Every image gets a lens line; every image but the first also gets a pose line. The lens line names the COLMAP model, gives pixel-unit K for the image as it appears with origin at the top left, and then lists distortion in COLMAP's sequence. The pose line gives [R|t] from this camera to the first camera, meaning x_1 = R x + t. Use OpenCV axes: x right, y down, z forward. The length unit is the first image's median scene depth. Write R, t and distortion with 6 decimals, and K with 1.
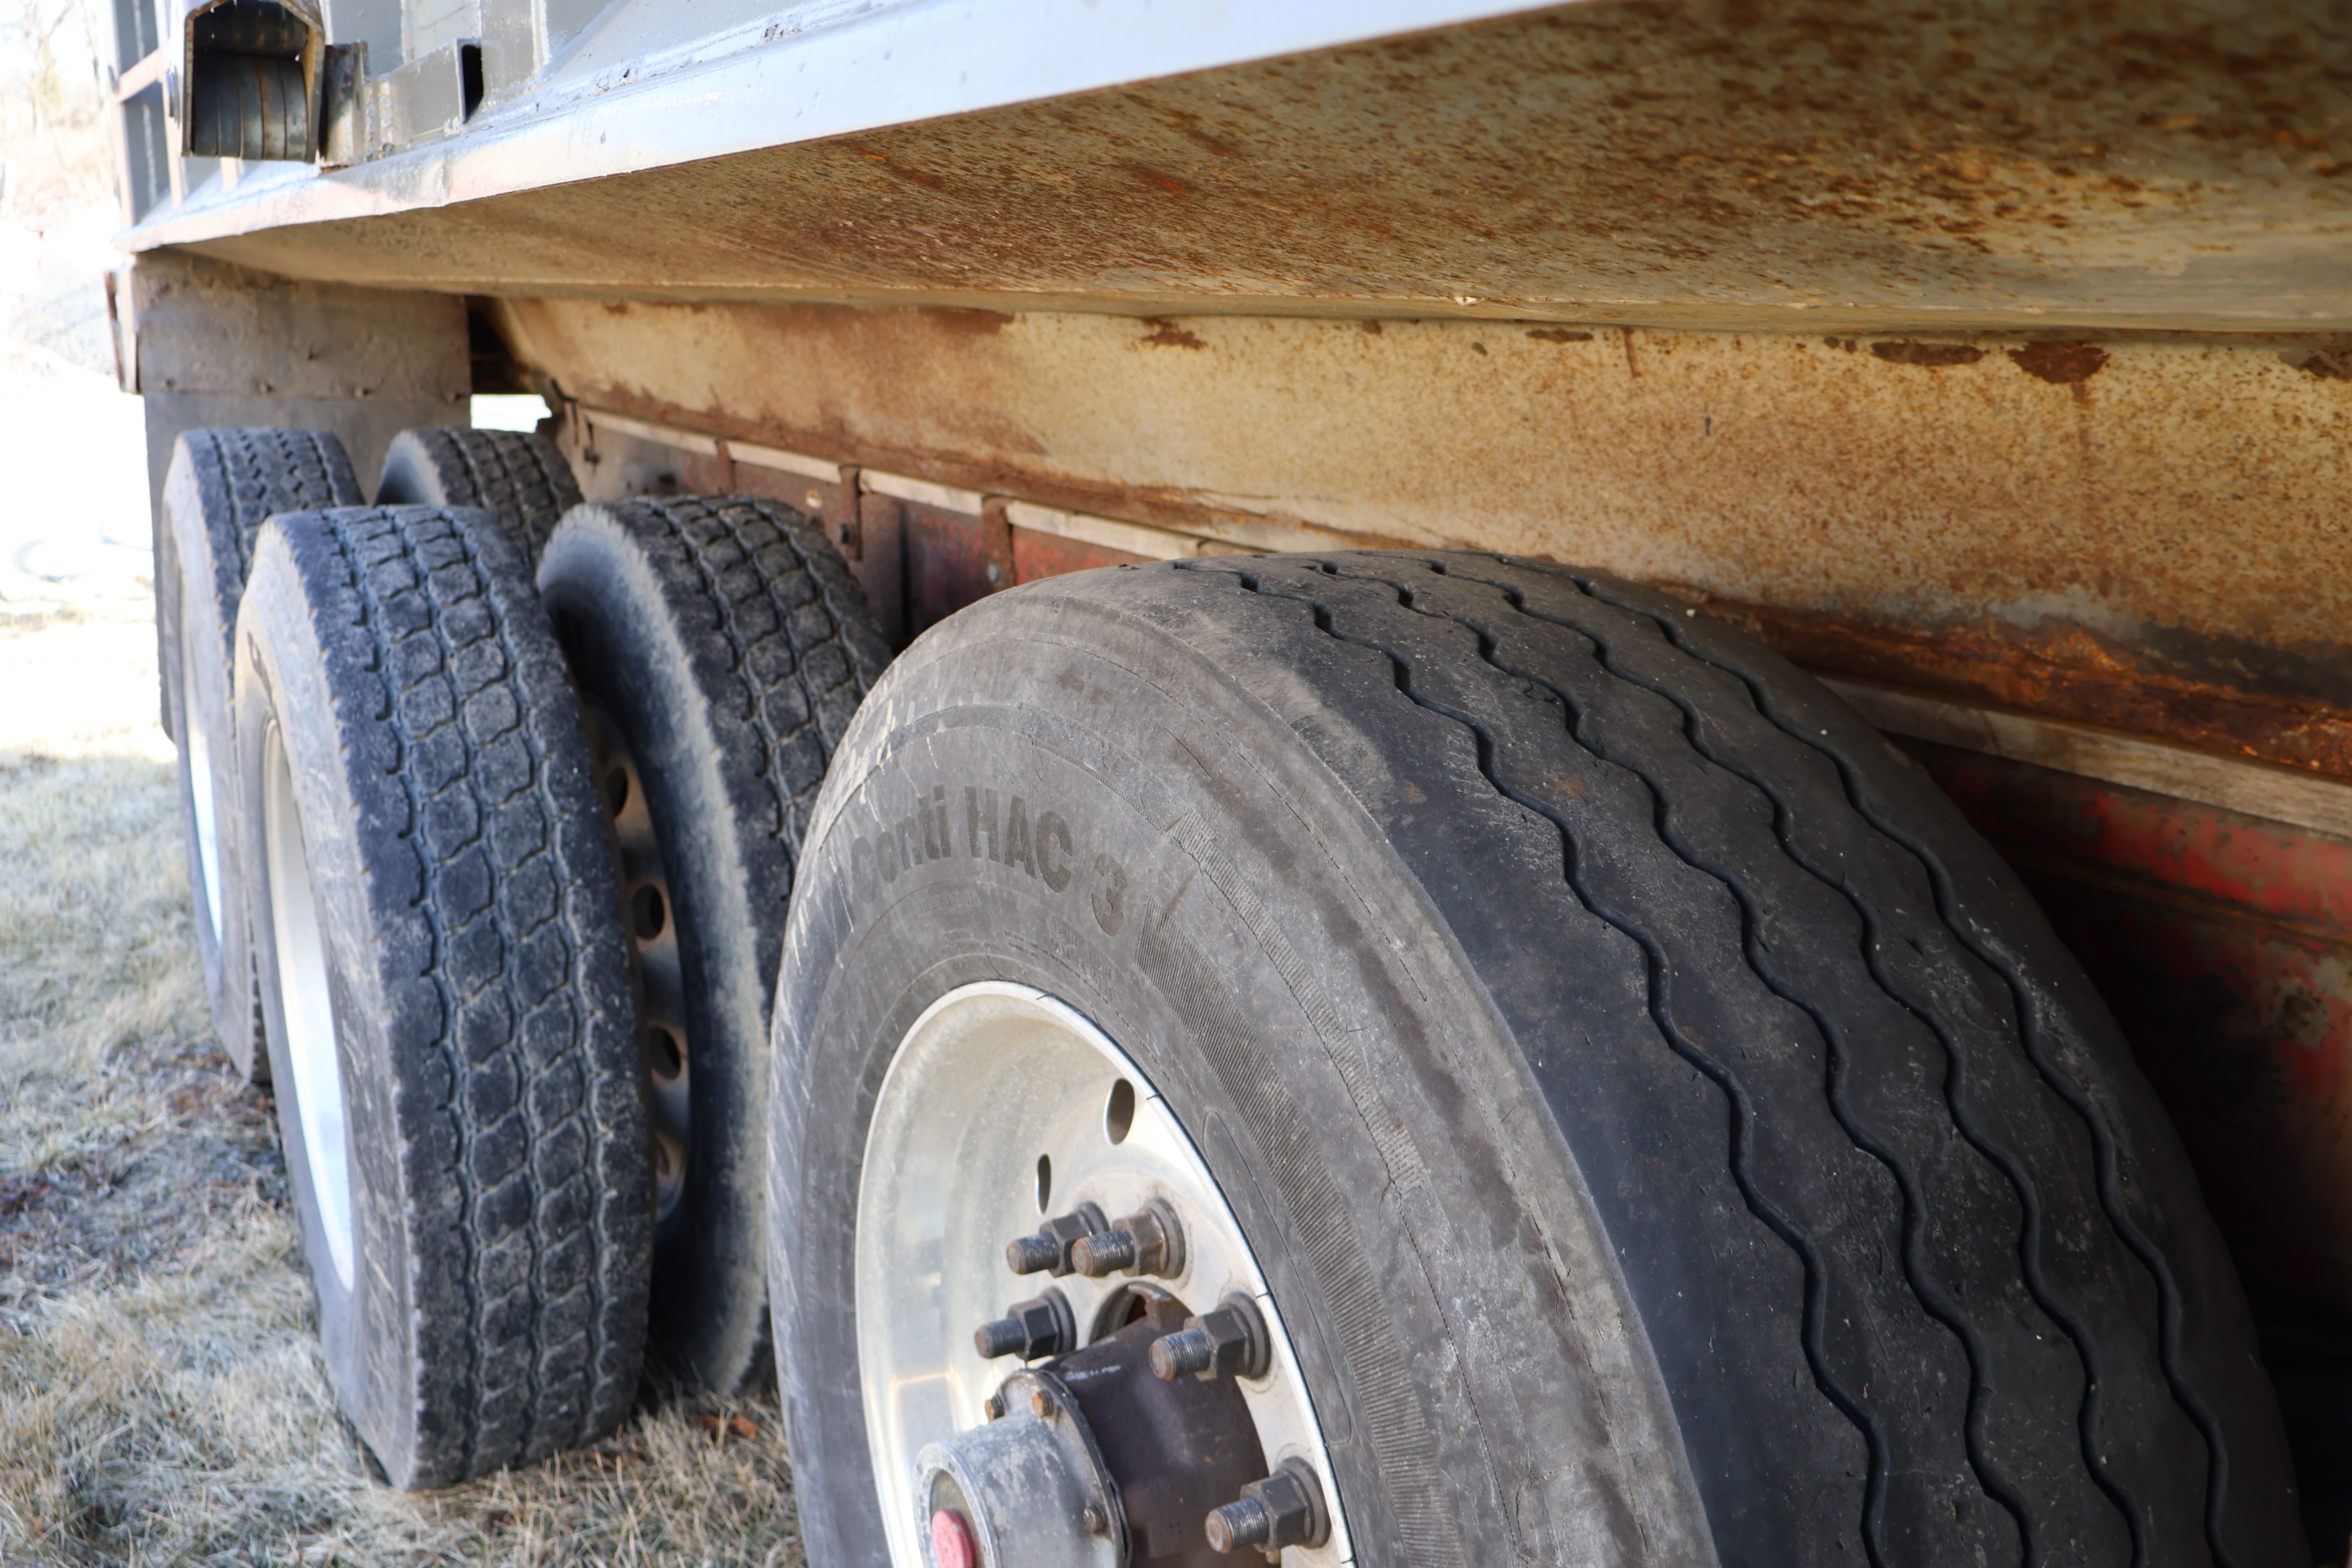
lens RADIAL K [[2029.2, 0, 1168.3], [0, 2029.2, 781.5], [0, 0, 1]] dist [-0.000668, 0.010256]
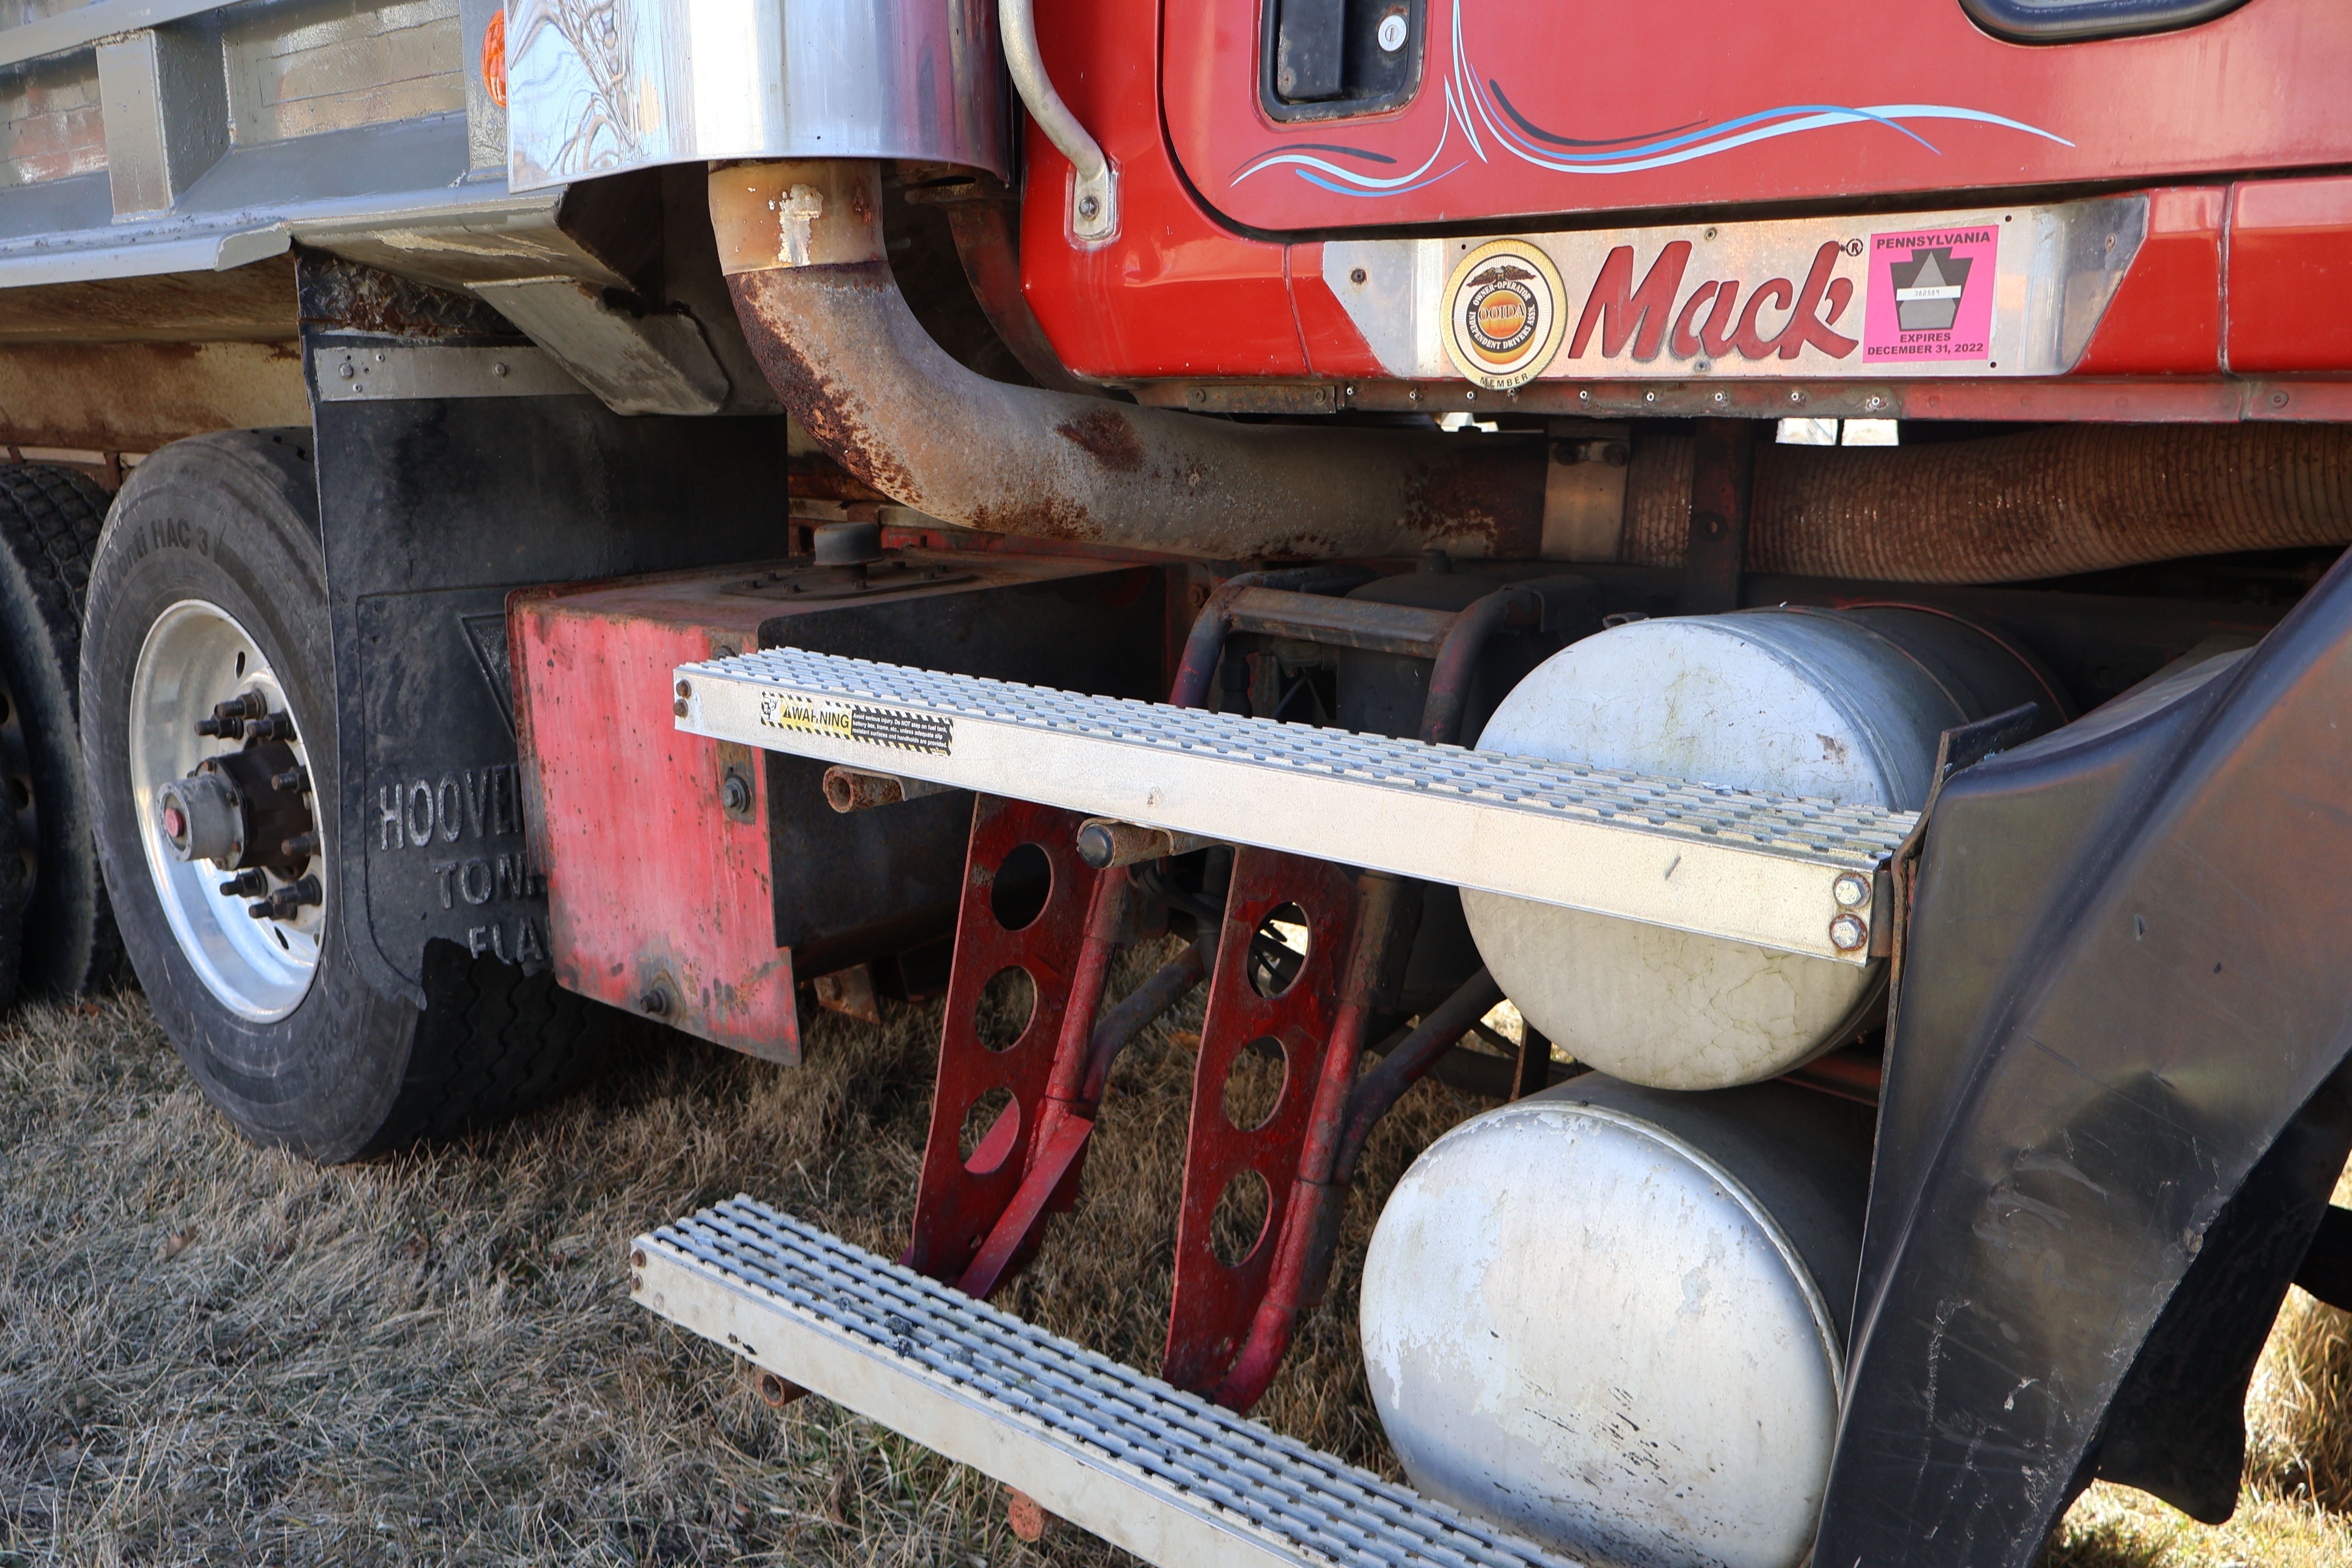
lens RADIAL K [[2029.2, 0, 1169.1], [0, 2029.2, 792.3], [0, 0, 1]] dist [-0.000668, 0.010256]
pose [[0.951889, -0.093124, 0.291951, 0.176904], [0.097665, 0.995219, -0.000986, 0.242696], [-0.290463, 0.029452, 0.956433, -0.928608]]
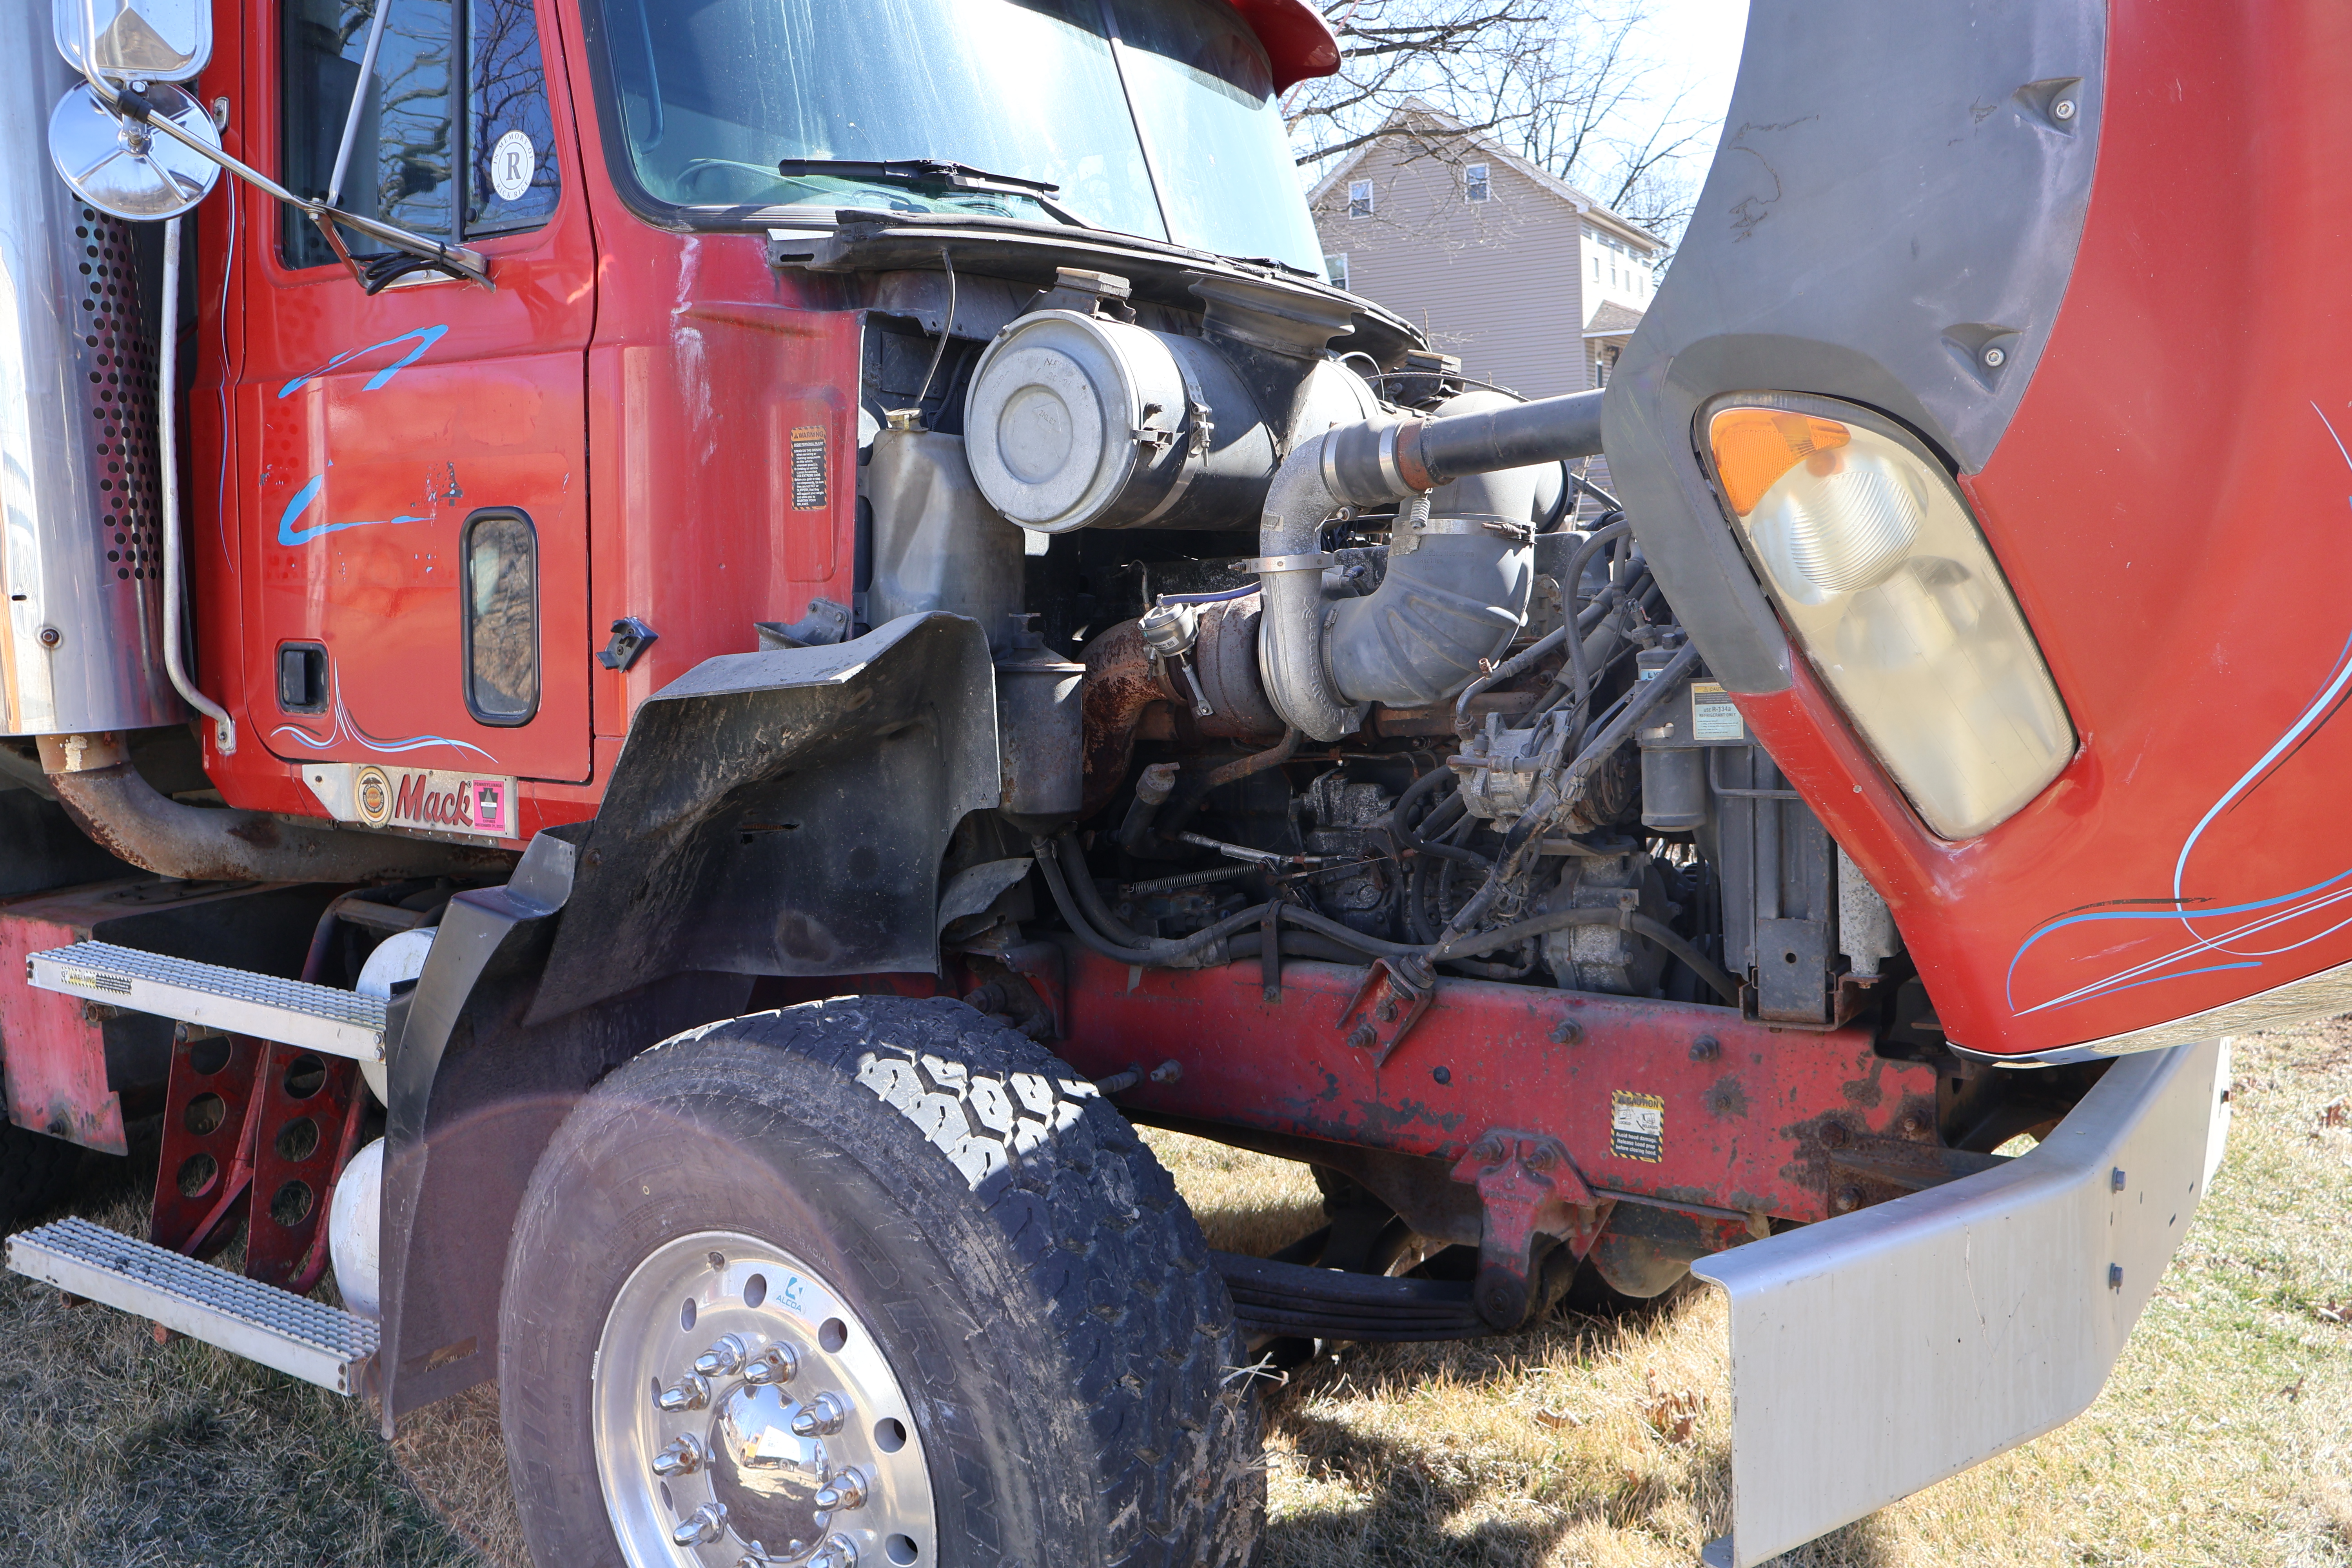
lens RADIAL K [[2029.2, 0, 1172.6], [0, 2029.2, 787.7], [0, 0, 1]] dist [-0.000668, 0.010256]
pose [[0.906407, -0.095954, 0.411362, 0.398348], [0.136461, 0.988156, -0.070187, 0.281693], [-0.399756, 0.119753, 0.908766, -1.961381]]
